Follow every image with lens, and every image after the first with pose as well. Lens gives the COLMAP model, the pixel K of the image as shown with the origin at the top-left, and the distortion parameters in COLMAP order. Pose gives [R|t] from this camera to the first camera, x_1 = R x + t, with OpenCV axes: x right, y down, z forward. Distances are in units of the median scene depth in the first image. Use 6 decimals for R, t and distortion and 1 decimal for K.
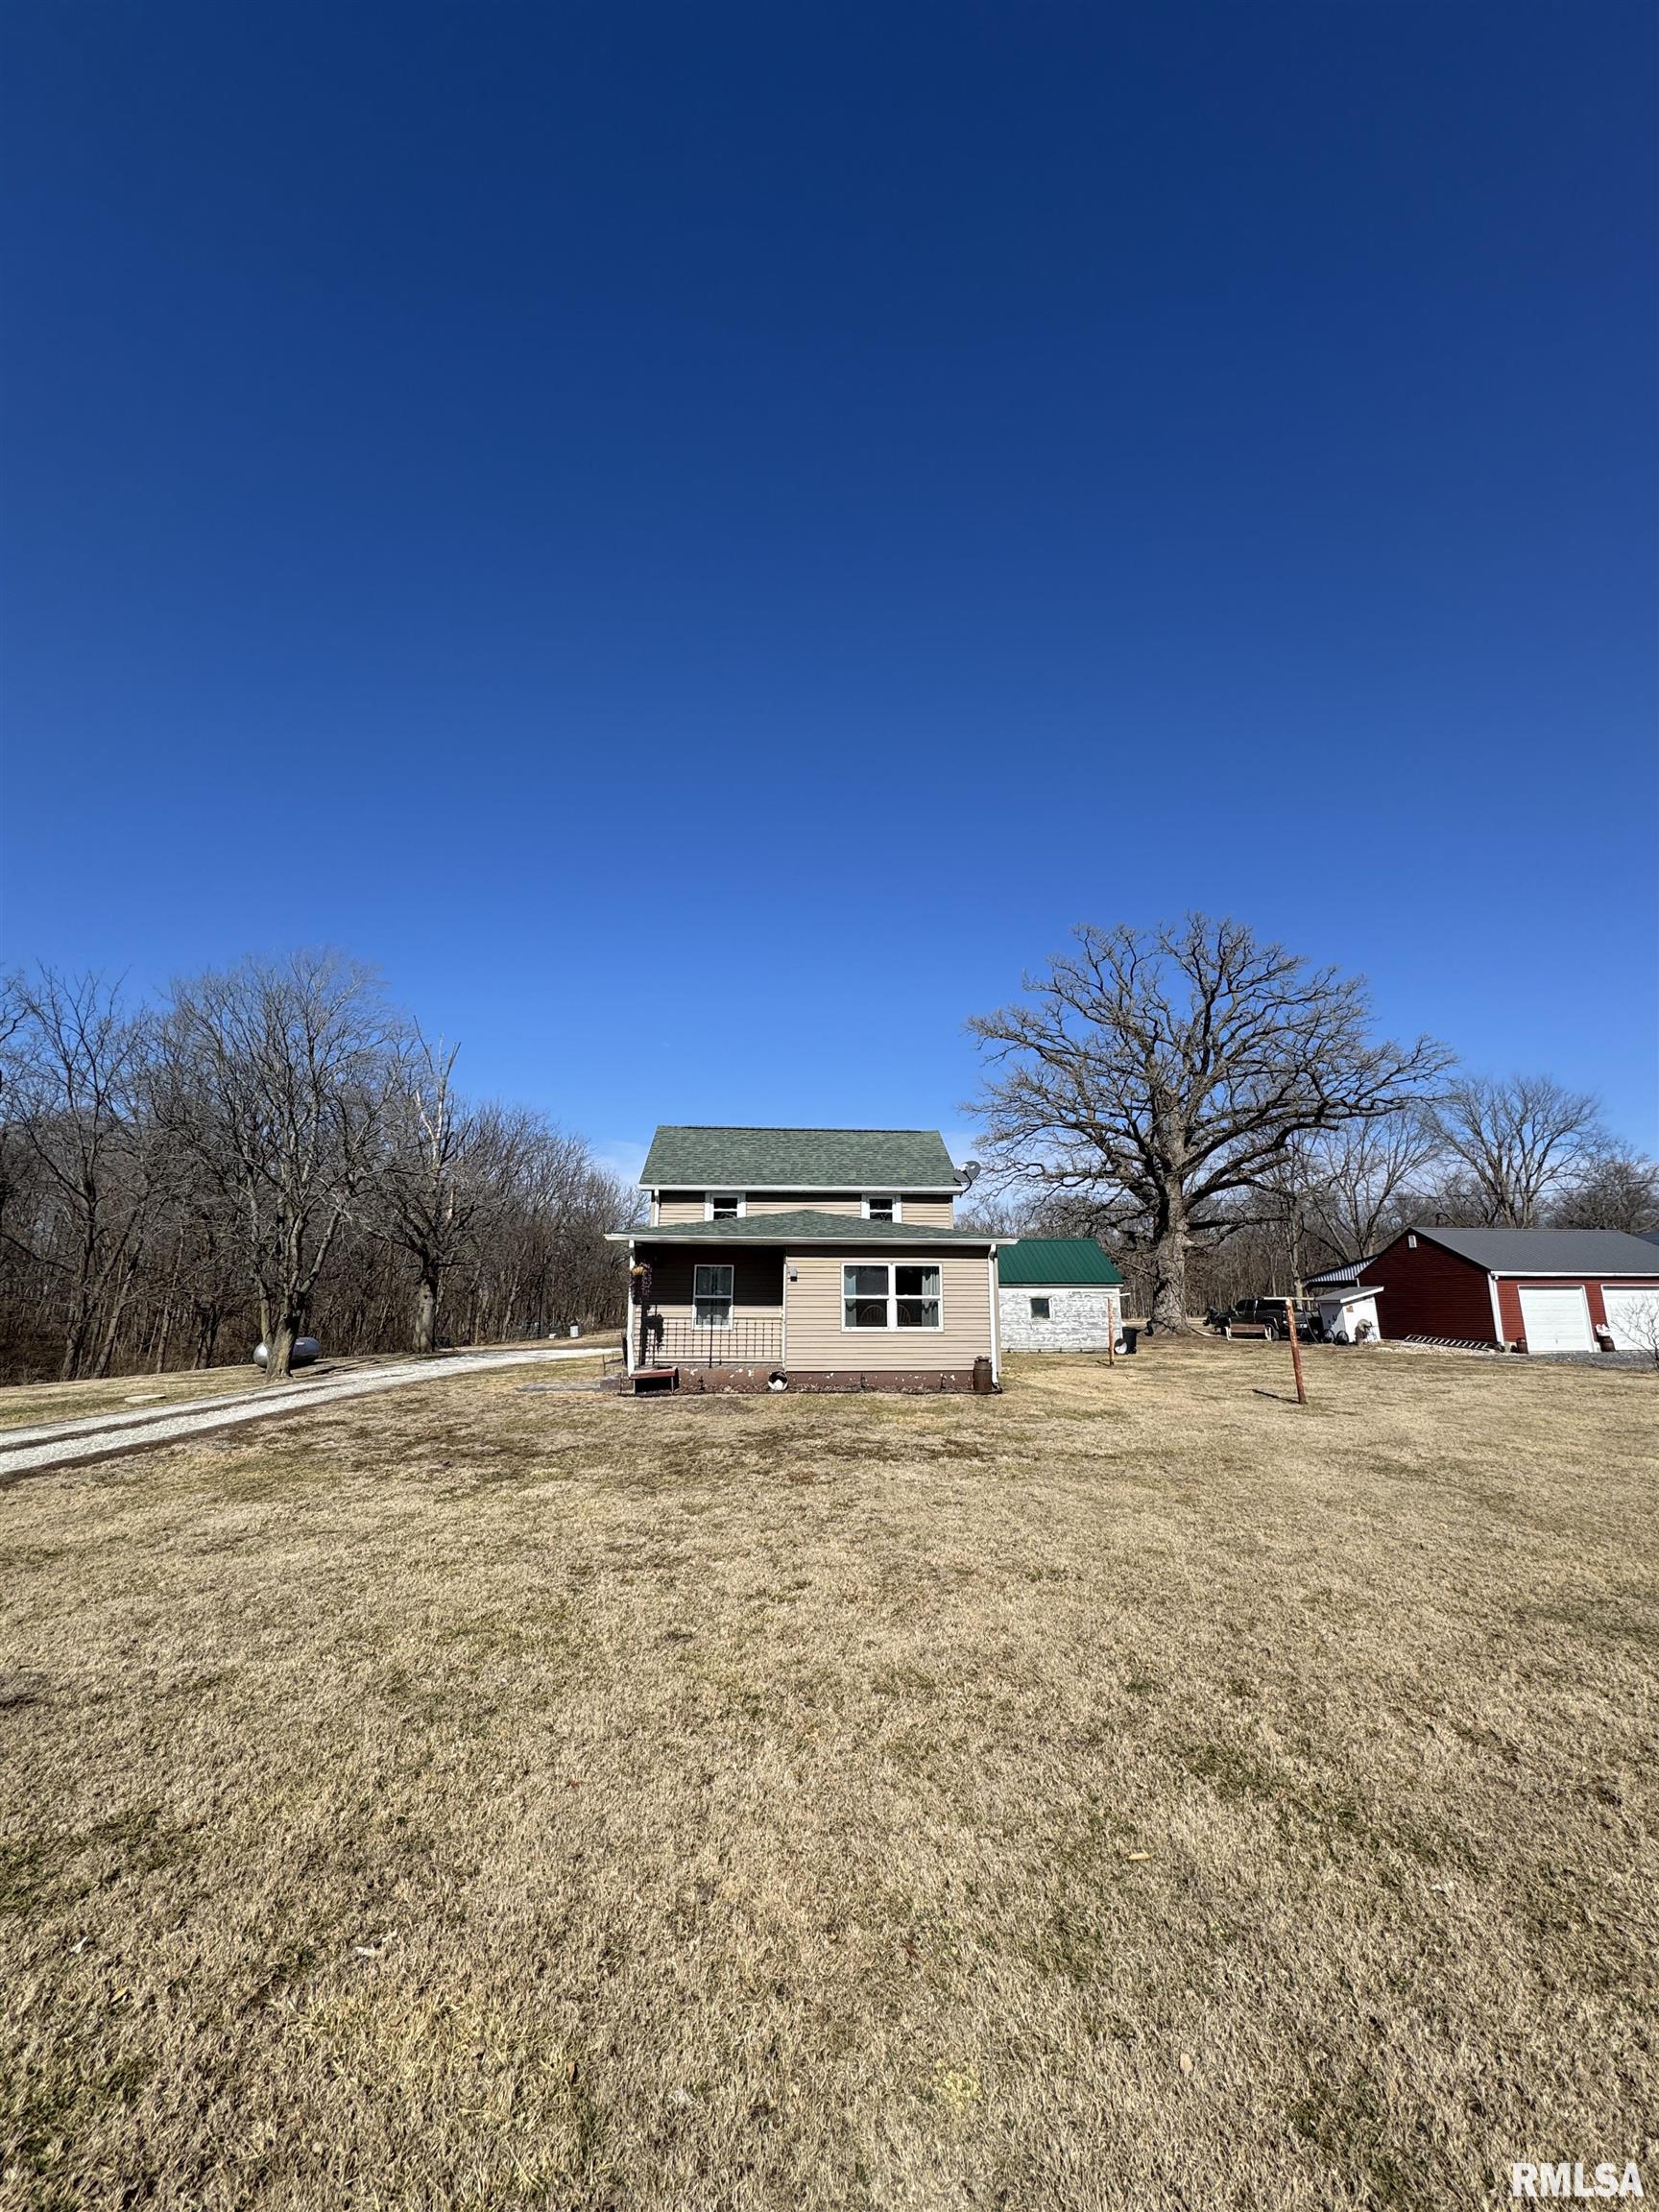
lens RADIAL K [[886.1, 0, 833.0], [0, 886.1, 1104.1], [0, 0, 1]] dist [-0.001935, -0.000030]
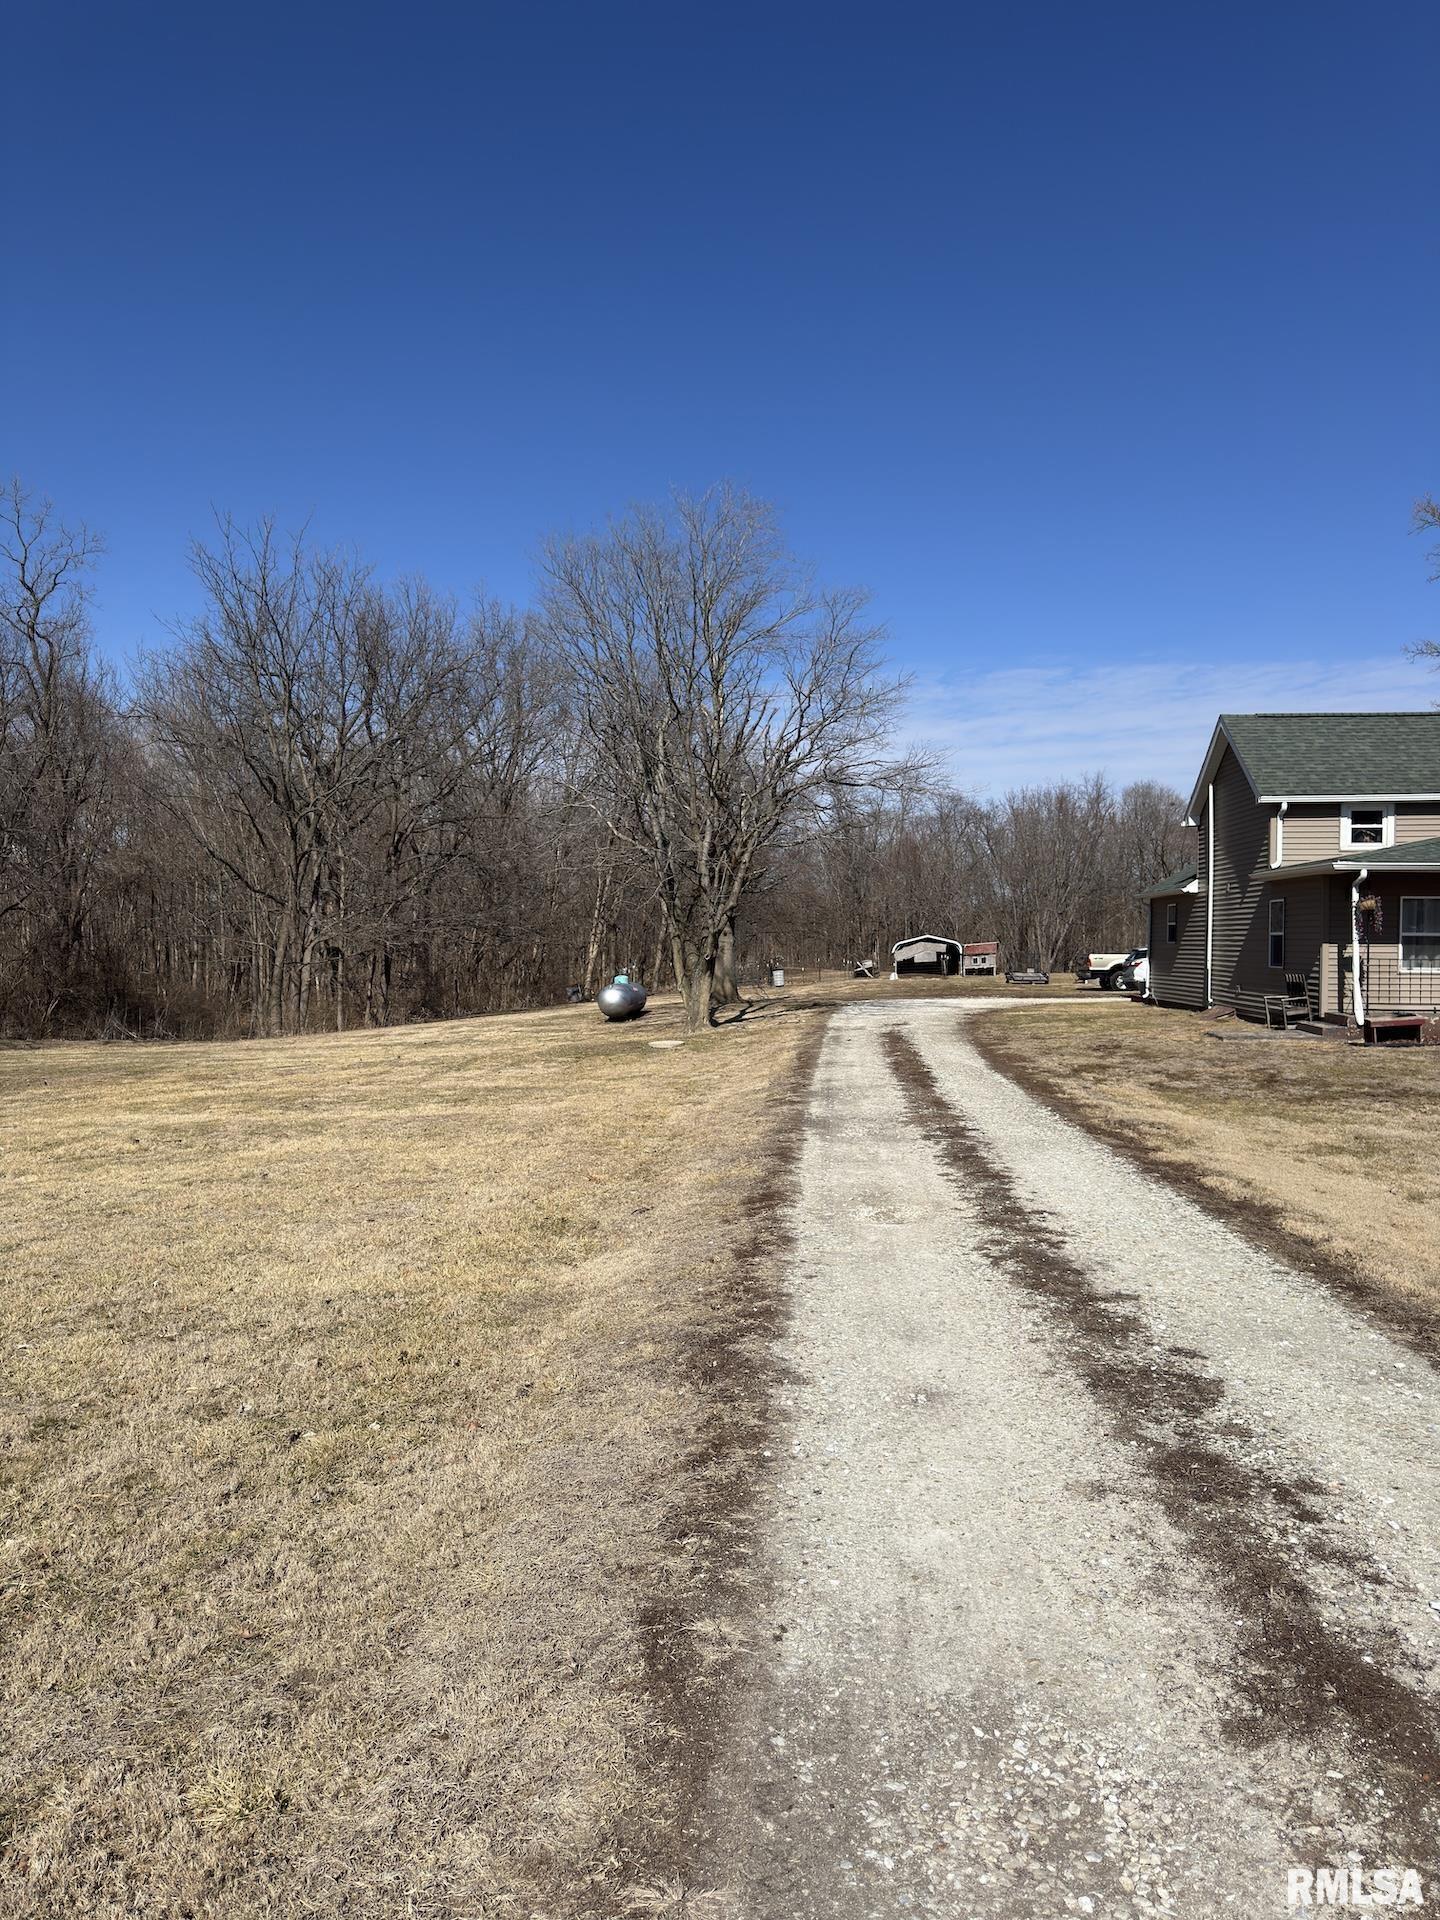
lens RADIAL K [[1339.7, 0, 722.7], [0, 1339.7, 968.9], [0, 0, 1]] dist [0.143400, -0.262426]
pose [[0.985033, 0.003782, -0.172322, -0.540960], [0.037693, 0.970834, 0.236770, -0.075122], [0.168192, -0.239722, 0.956162, -0.326433]]
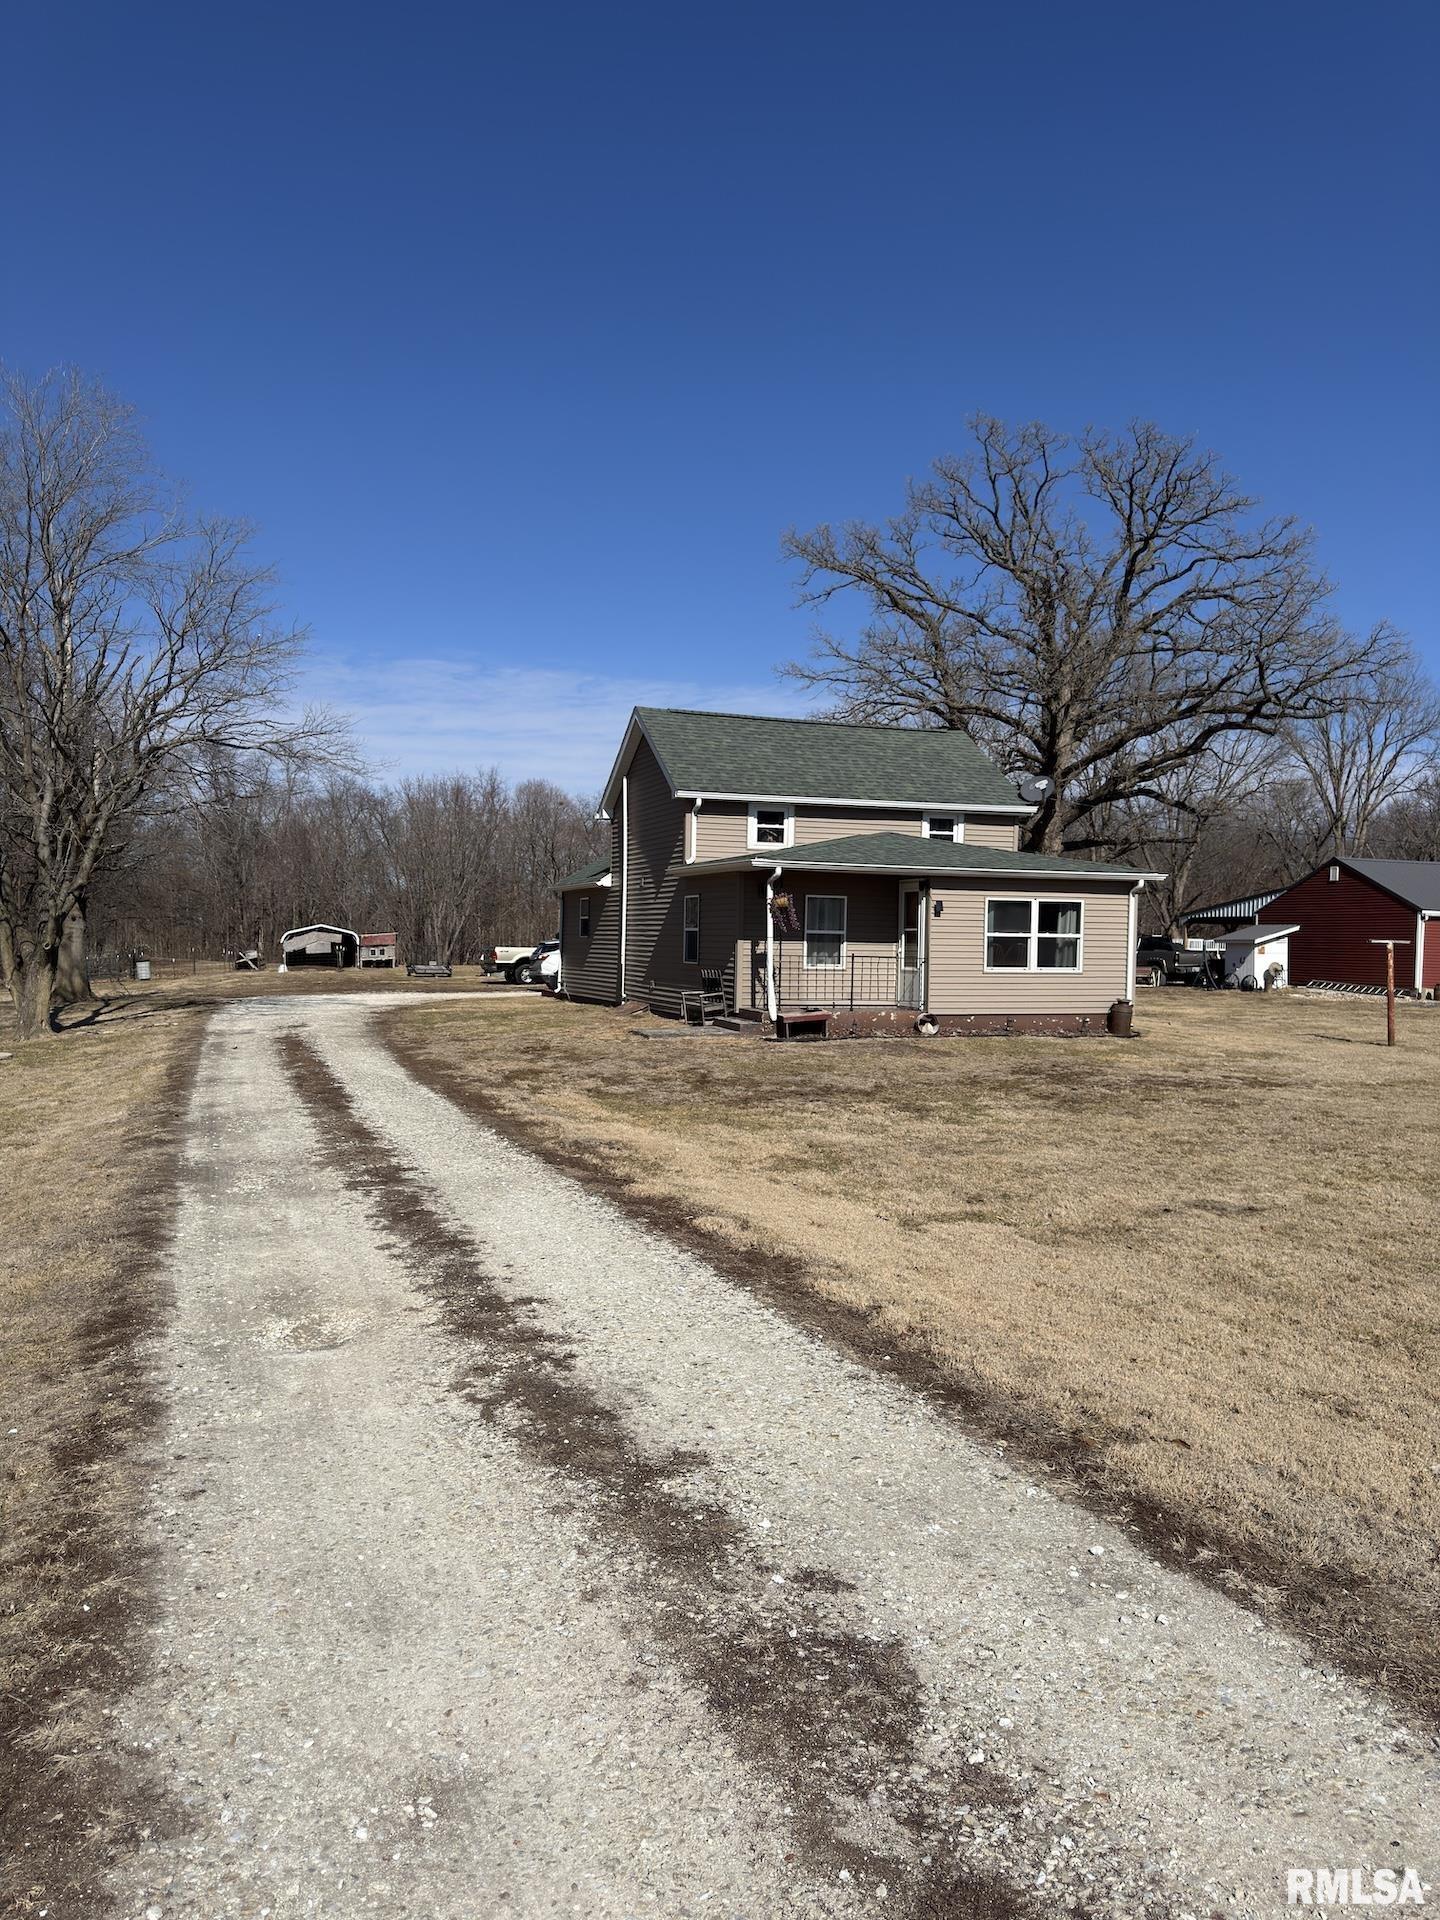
lens RADIAL K [[1339.7, 0, 722.7], [0, 1339.7, 968.9], [0, 0, 1]] dist [0.143400, -0.262426]
pose [[0.963761, 0.006742, 0.266680, -0.558025], [-0.071930, 0.969222, 0.235447, -0.045414], [-0.256885, -0.246097, 0.934583, -0.193109]]
